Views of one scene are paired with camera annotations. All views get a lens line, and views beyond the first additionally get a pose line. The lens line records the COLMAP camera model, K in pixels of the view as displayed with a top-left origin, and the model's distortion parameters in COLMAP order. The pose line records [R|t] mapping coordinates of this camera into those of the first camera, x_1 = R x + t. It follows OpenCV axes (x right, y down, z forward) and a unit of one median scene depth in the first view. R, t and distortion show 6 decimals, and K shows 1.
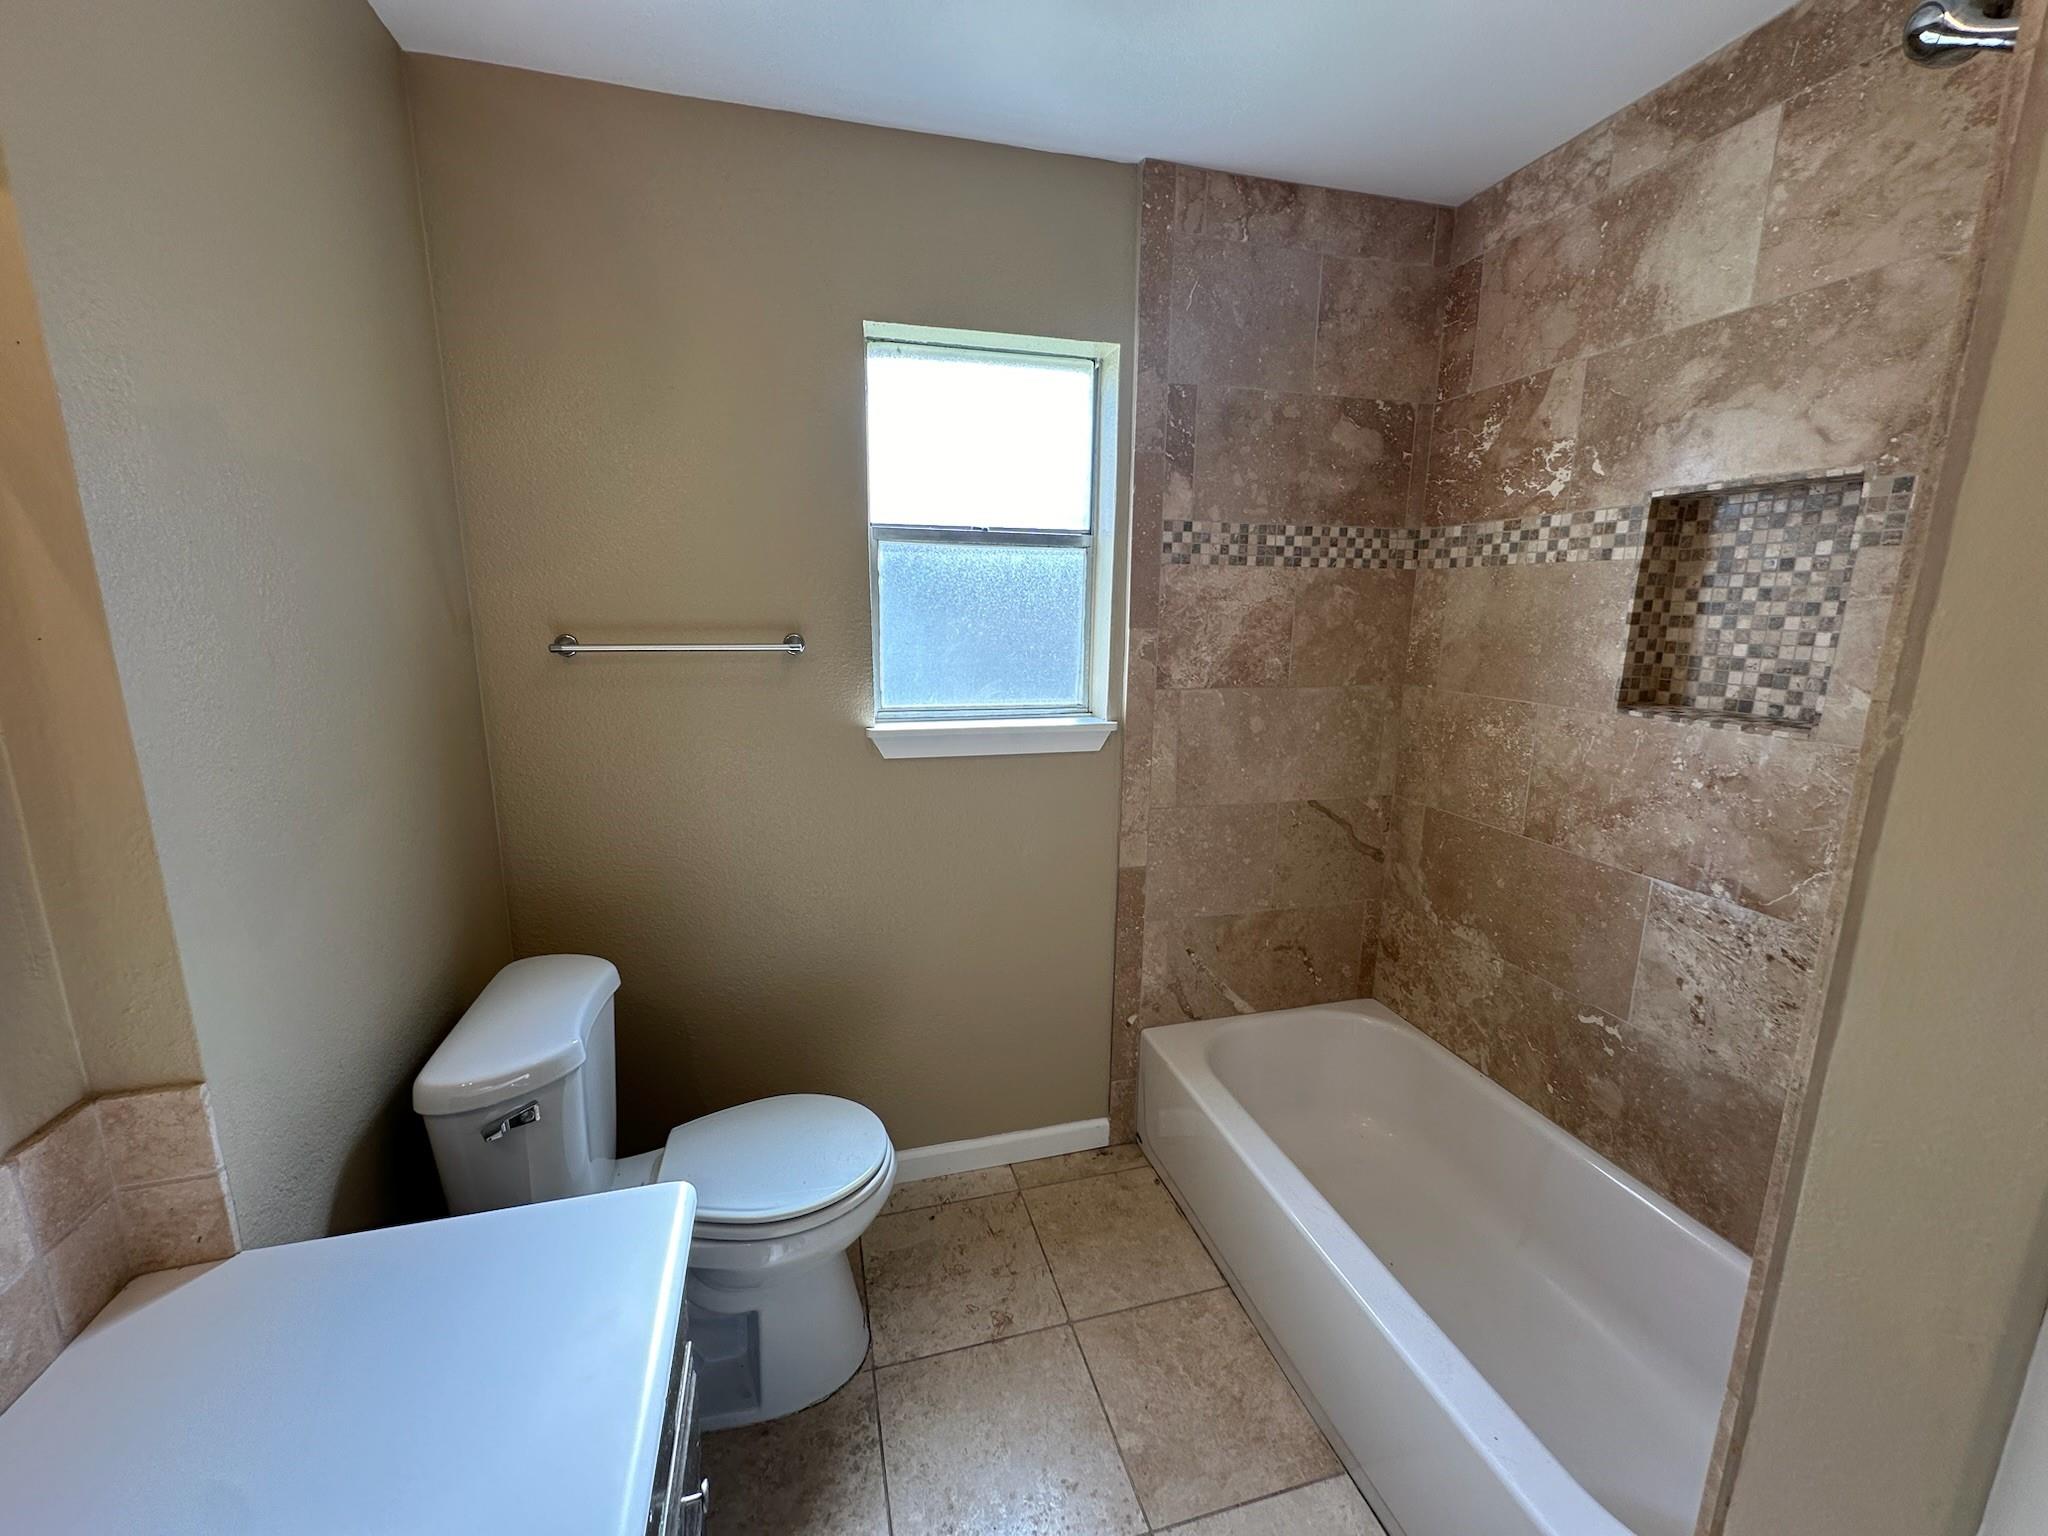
lens RADIAL K [[817.4, 0, 1024.2], [0, 817.4, 766.6], [0, 0, 1]] dist [-0.000979, -0.000098]
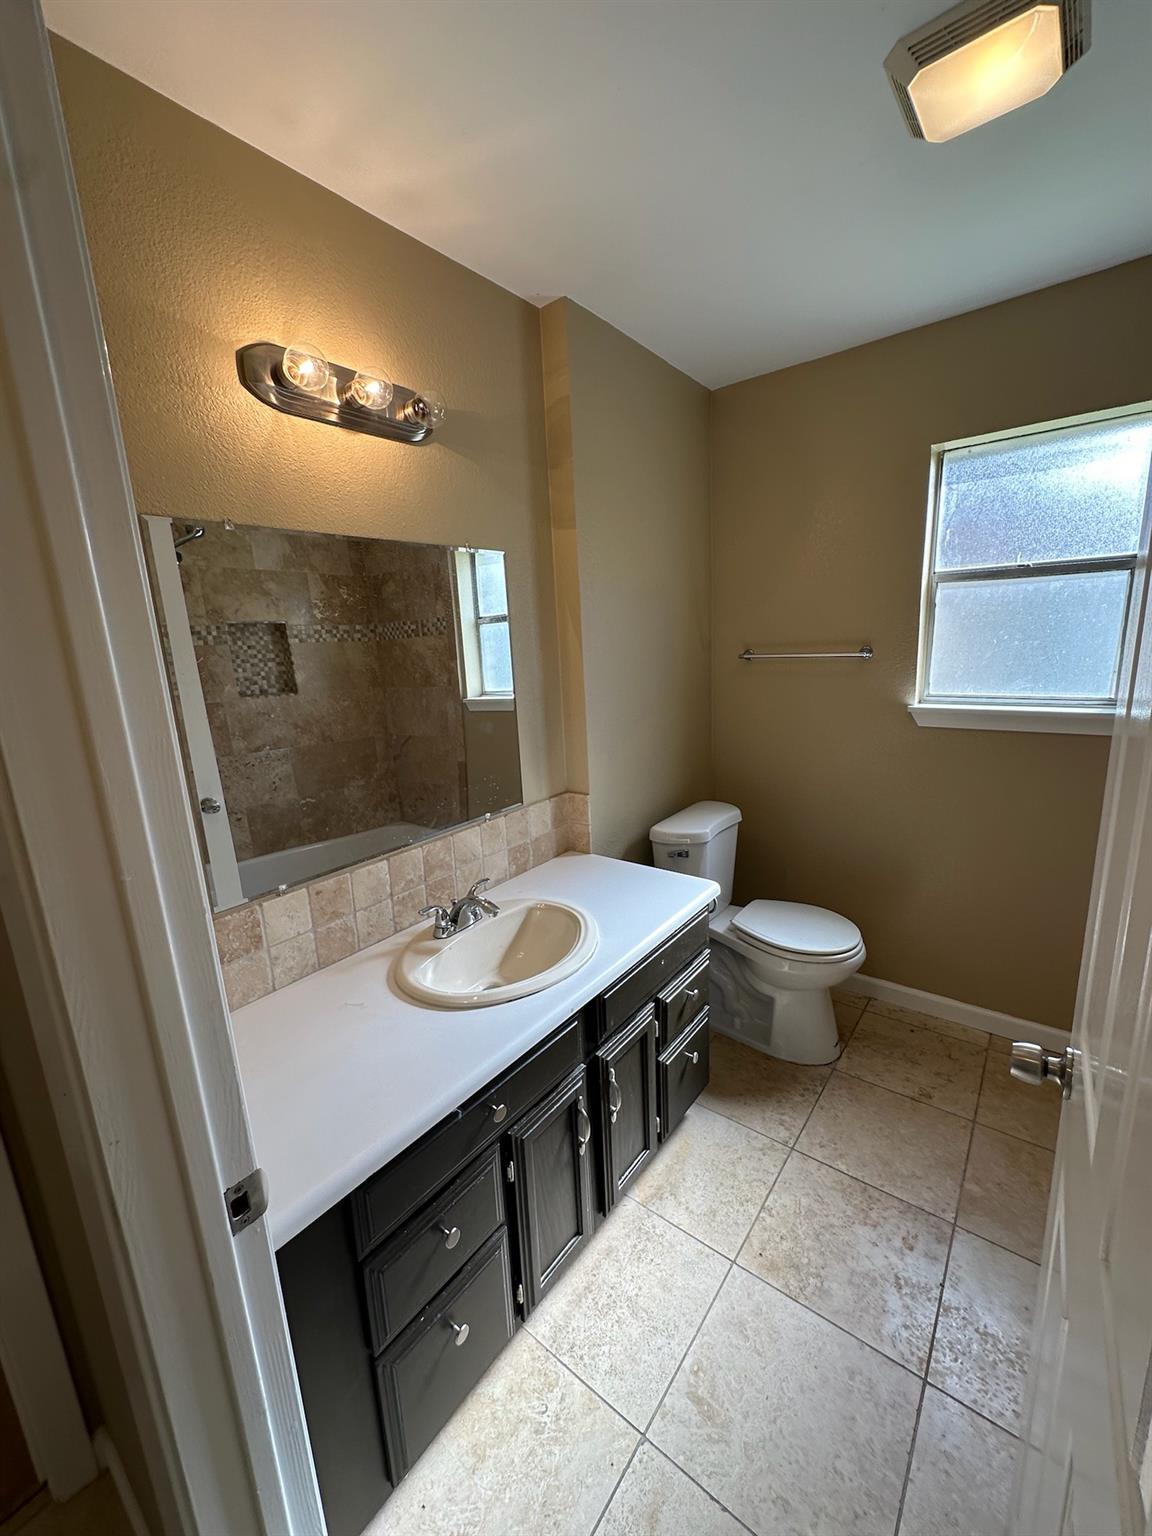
lens RADIAL K [[613.0, 0, 580.4], [0, 613.0, 766.1], [0, 0, 1]] dist [-0.000979, -0.000098]
pose [[0.597524, 0.128896, -0.791424, 0.464813], [-0.108761, 0.990902, 0.079270, 0.053415], [0.794441, 0.038711, 0.606106, -0.259684]]
